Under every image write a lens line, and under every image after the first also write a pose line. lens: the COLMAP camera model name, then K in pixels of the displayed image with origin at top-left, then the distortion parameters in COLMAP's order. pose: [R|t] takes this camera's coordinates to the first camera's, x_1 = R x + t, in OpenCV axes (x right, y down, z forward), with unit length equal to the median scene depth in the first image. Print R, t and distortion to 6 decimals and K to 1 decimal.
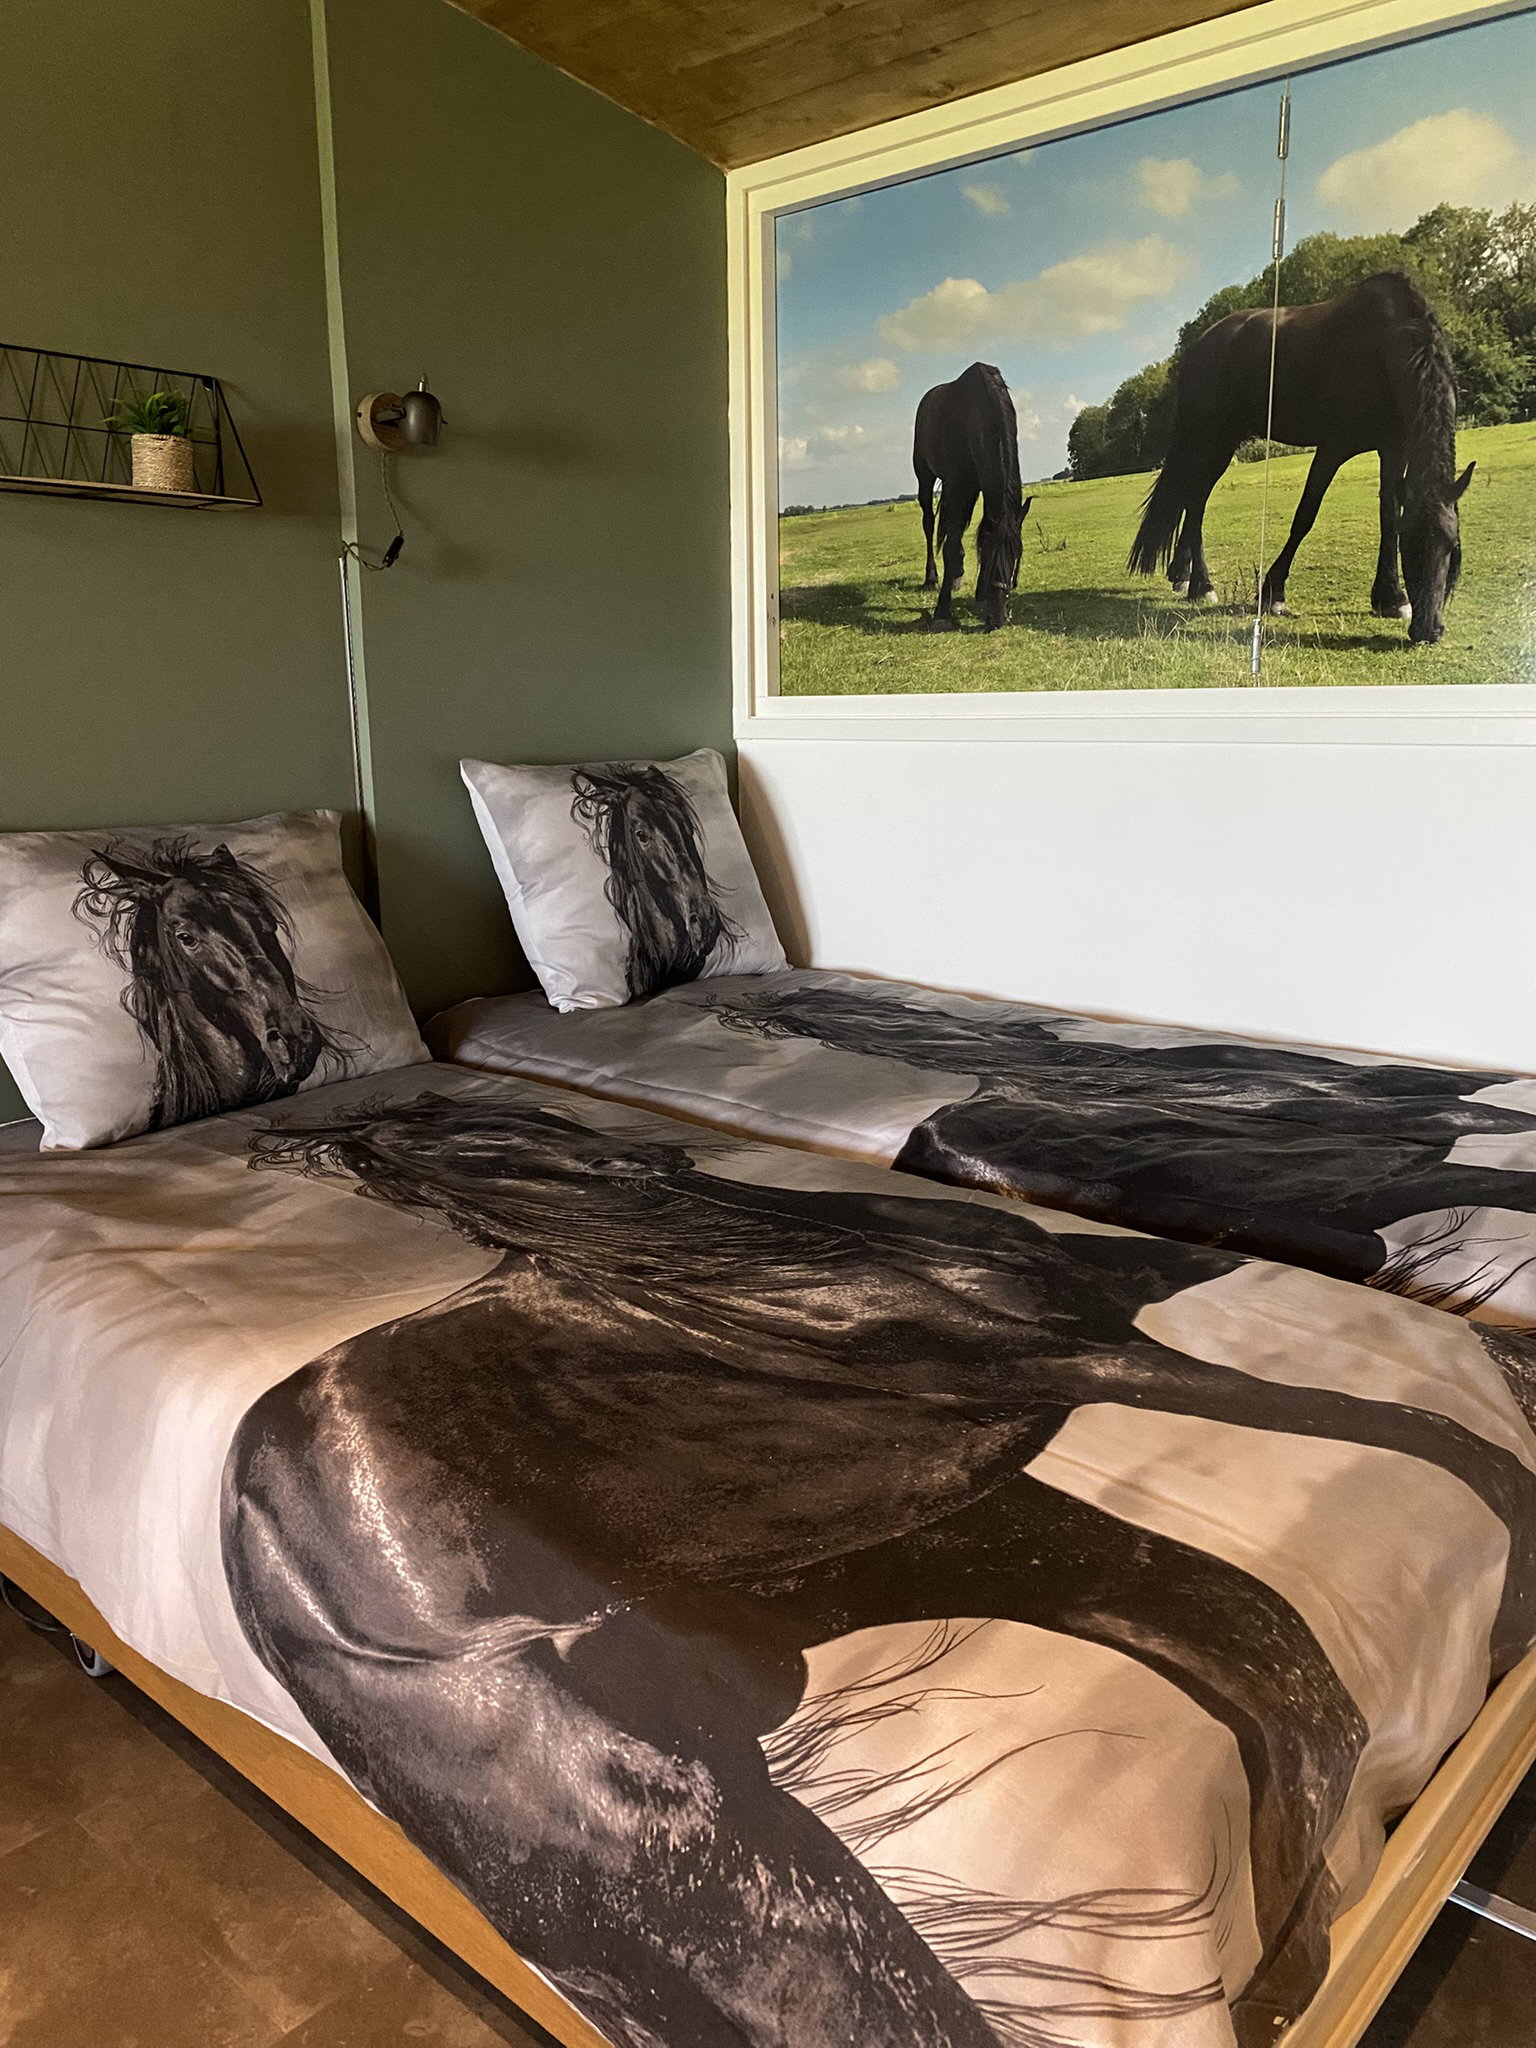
lens RADIAL K [[1562.8, 0, 768.0], [0, 1562.8, 1024.0], [0, 0, 1]] dist [-0.003903, -0.006212]
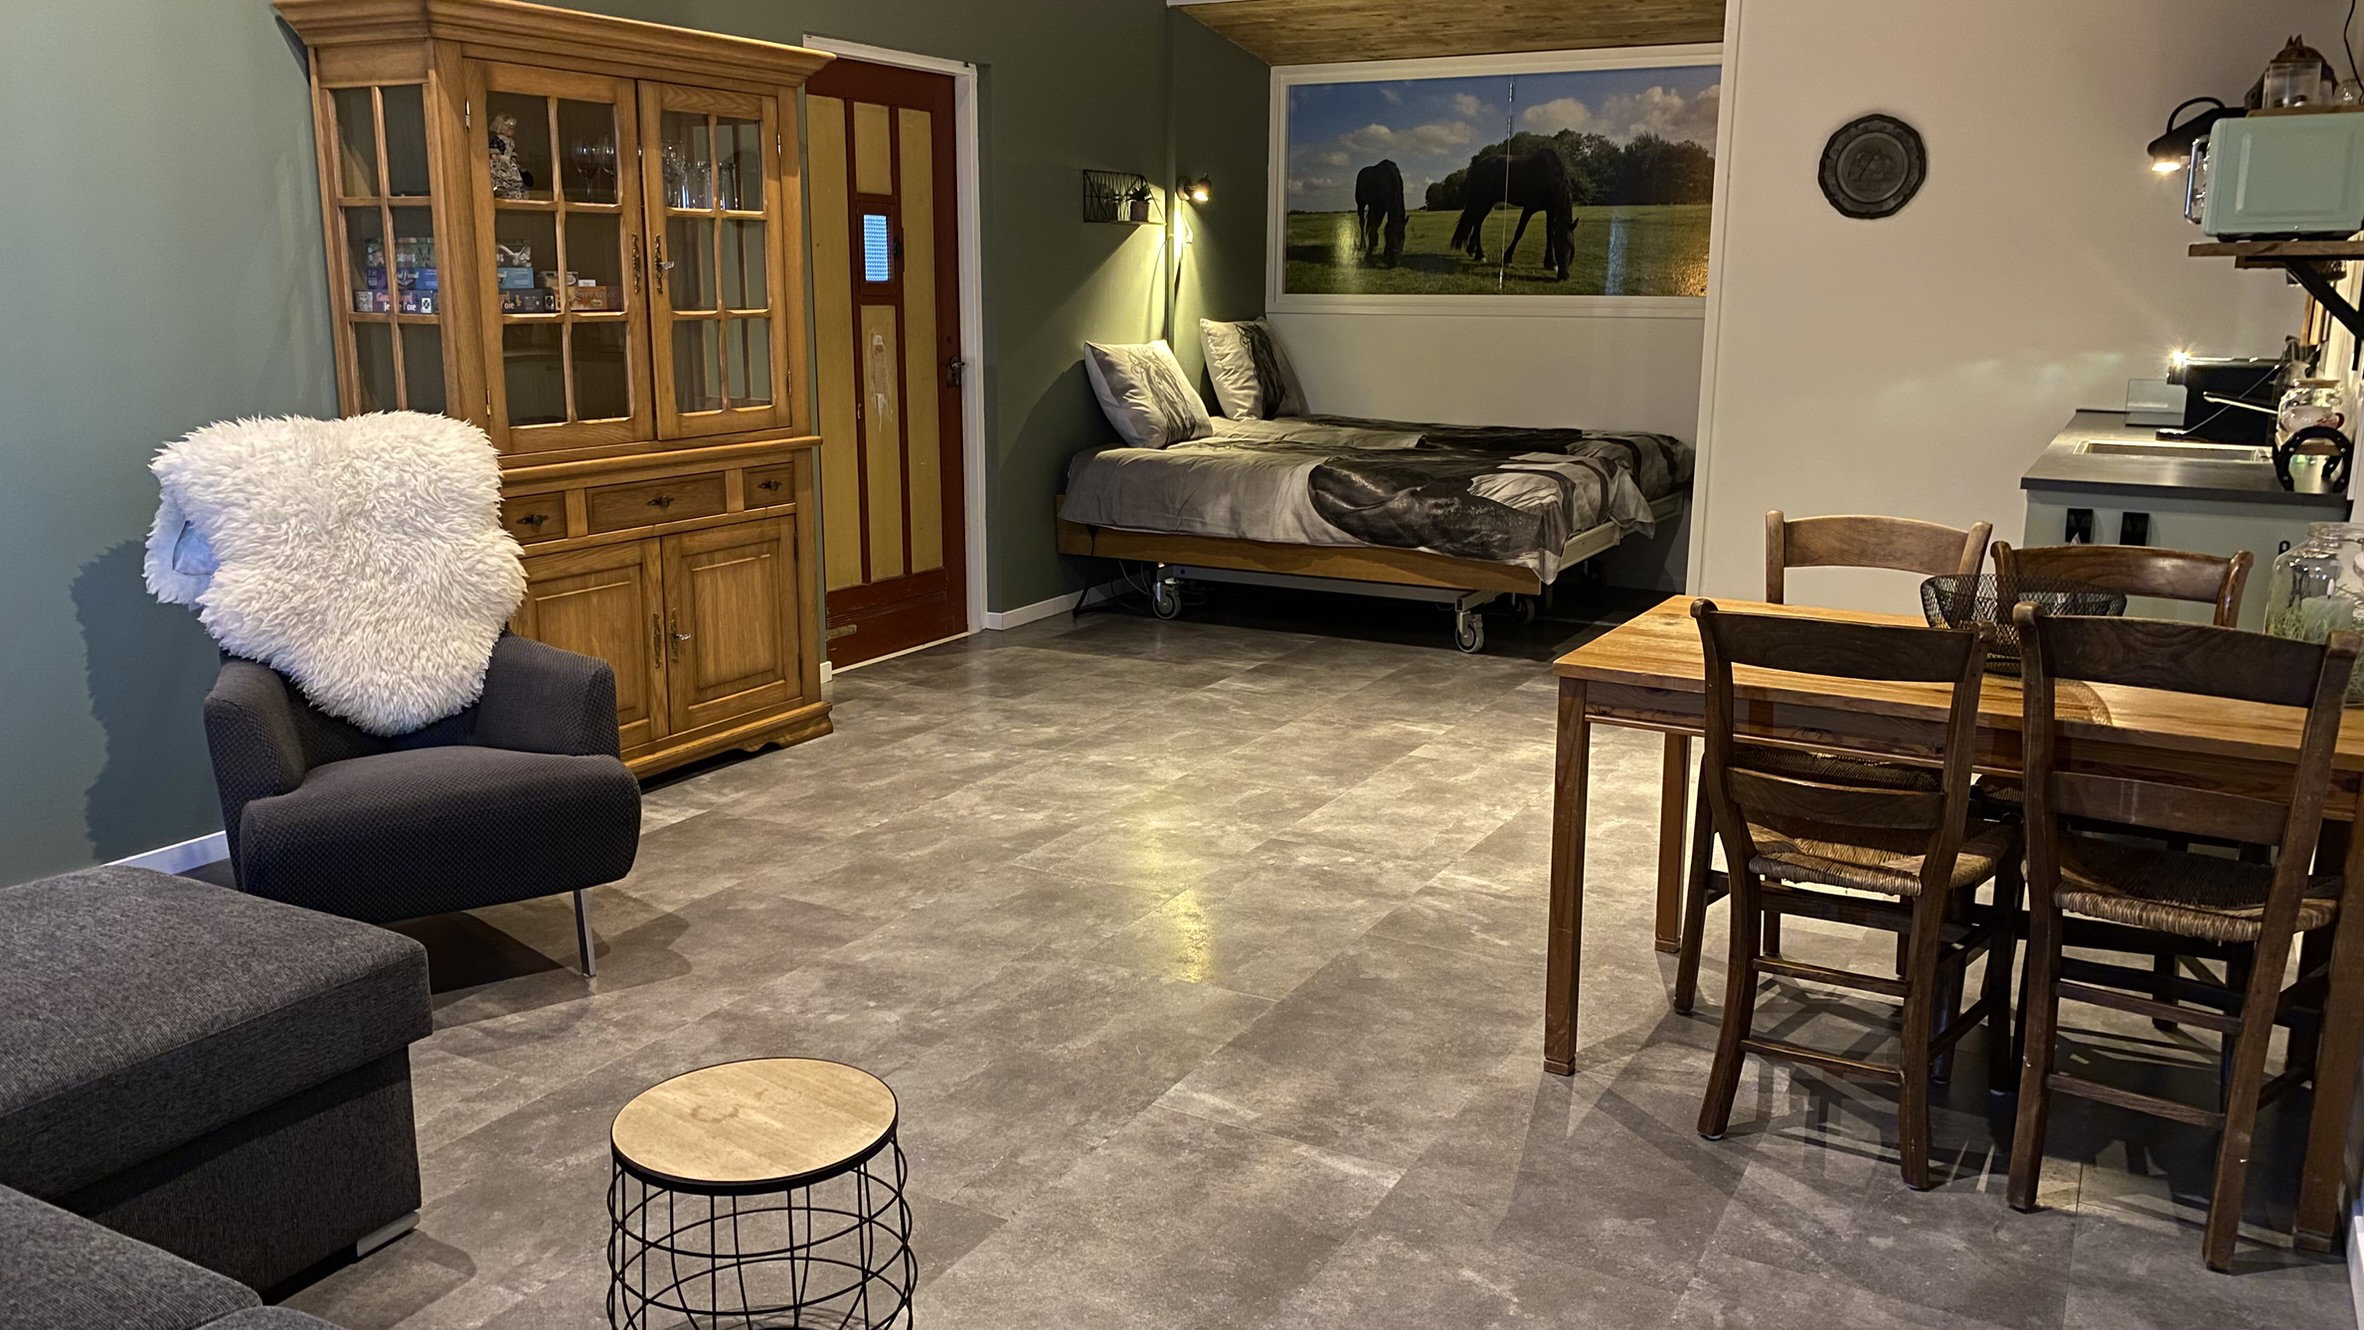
lens RADIAL K [[1805.4, 0, 1182.0], [0, 1805.4, 665.0], [0, 0, 1]] dist [0.011930, -0.001501]
pose [[0.978598, -0.031569, 0.203344, -0.817811], [0.029750, 0.999485, 0.011993, 0.339113], [-0.203618, -0.005687, 0.979034, -1.793086]]
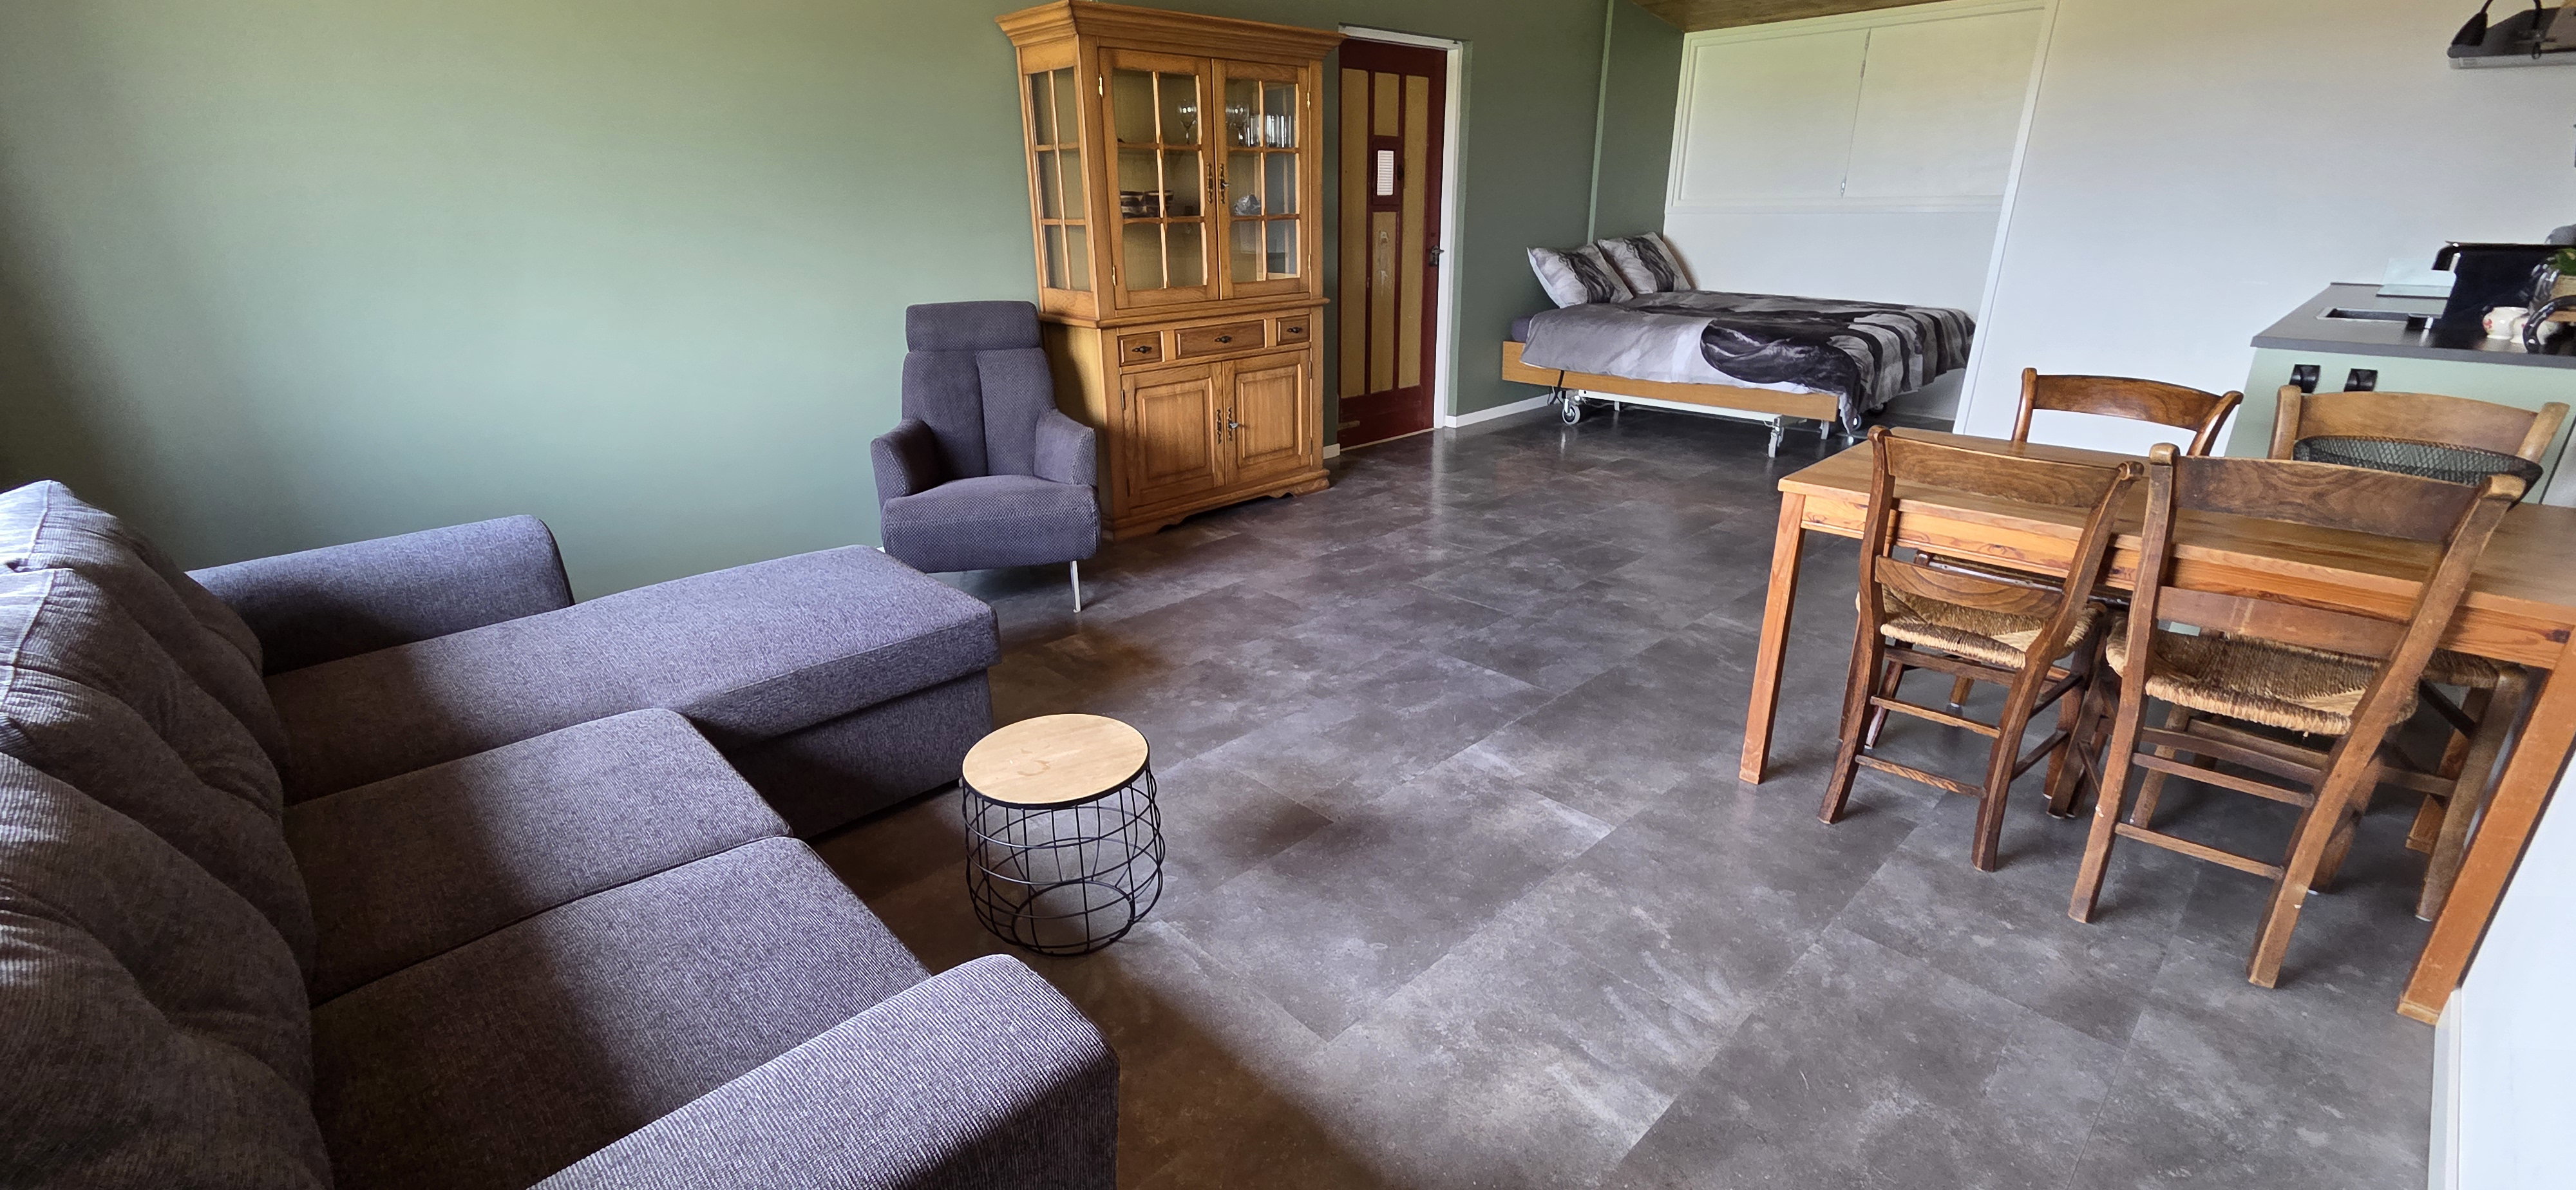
lens RADIAL K [[1085.3, 0, 1288.0], [0, 1085.3, 595.0], [0, 0, 1]] dist [-0.002377, -0.000105]
pose [[0.994993, 0.028061, -0.095922, -0.745990], [-0.014159, 0.989671, 0.142656, 0.338790], [0.098934, -0.140583, 0.985113, -1.729713]]
